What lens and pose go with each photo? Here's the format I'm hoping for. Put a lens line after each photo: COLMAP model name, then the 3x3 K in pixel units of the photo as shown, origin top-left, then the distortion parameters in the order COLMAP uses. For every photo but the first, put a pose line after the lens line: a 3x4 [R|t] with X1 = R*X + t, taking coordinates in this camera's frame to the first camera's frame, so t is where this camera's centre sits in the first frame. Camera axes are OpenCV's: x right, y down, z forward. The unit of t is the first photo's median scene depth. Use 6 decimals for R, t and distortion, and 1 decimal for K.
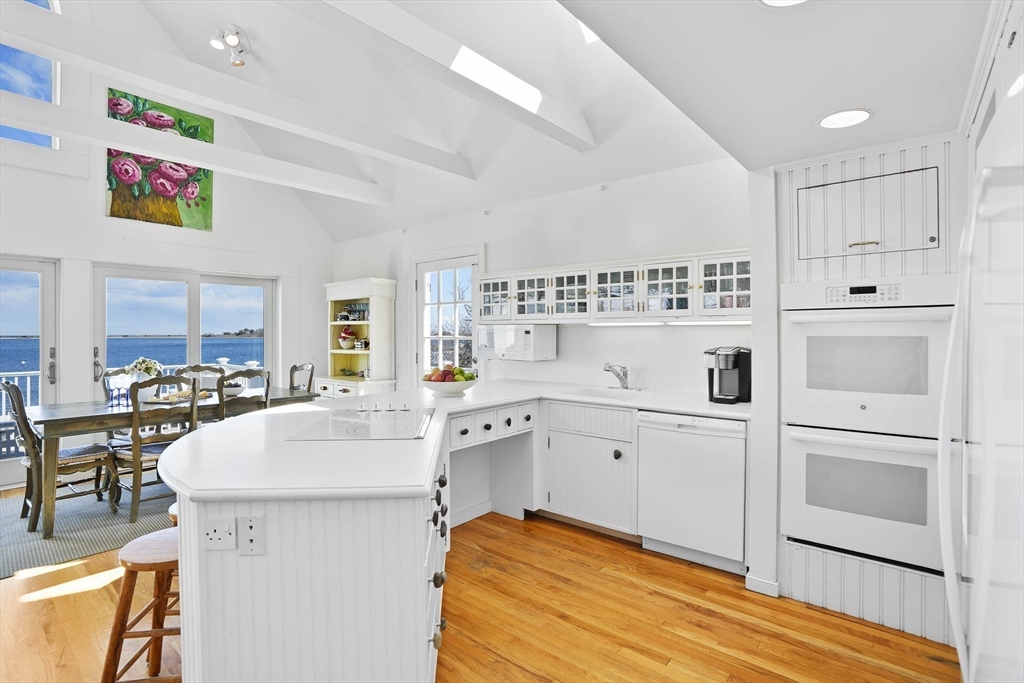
lens RADIAL K [[490.4, 0, 511.1], [0, 490.4, 333.7], [0, 0, 1]] dist [-0.058503, 0.018426]
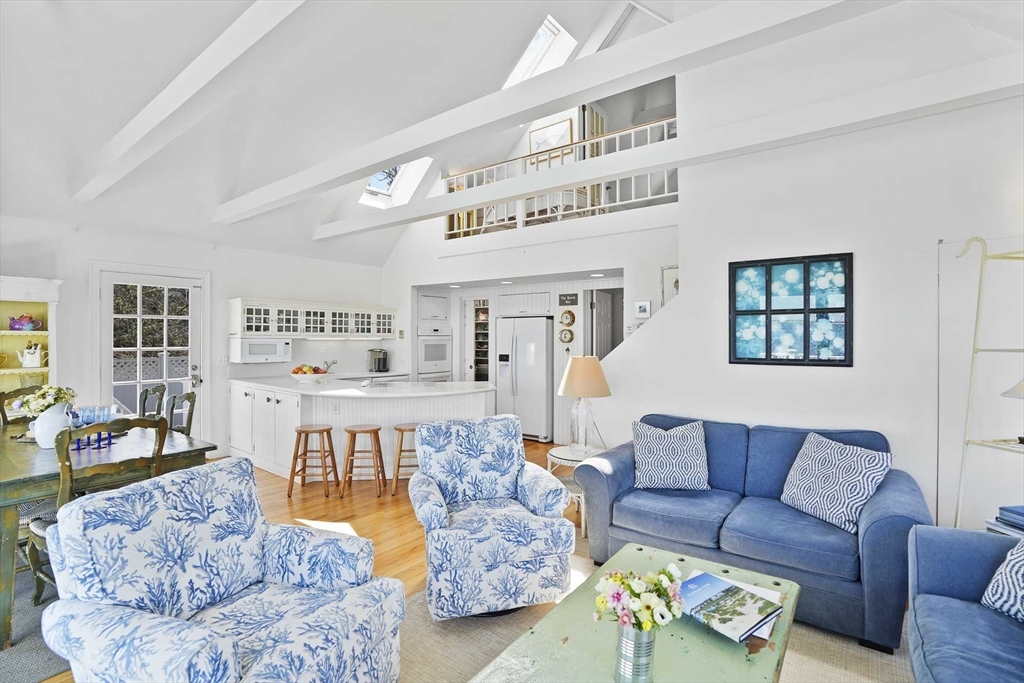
lens RADIAL K [[465.2, 0, 505.9], [0, 465.2, 339.1], [0, 0, 1]] dist [-0.005856, 0.001285]
pose [[-0.047796, 0.002218, 0.998855, -1.249607], [0.003545, 0.999992, -0.002051, -0.009804], [-0.998851, 0.003443, -0.047803, 0.309516]]
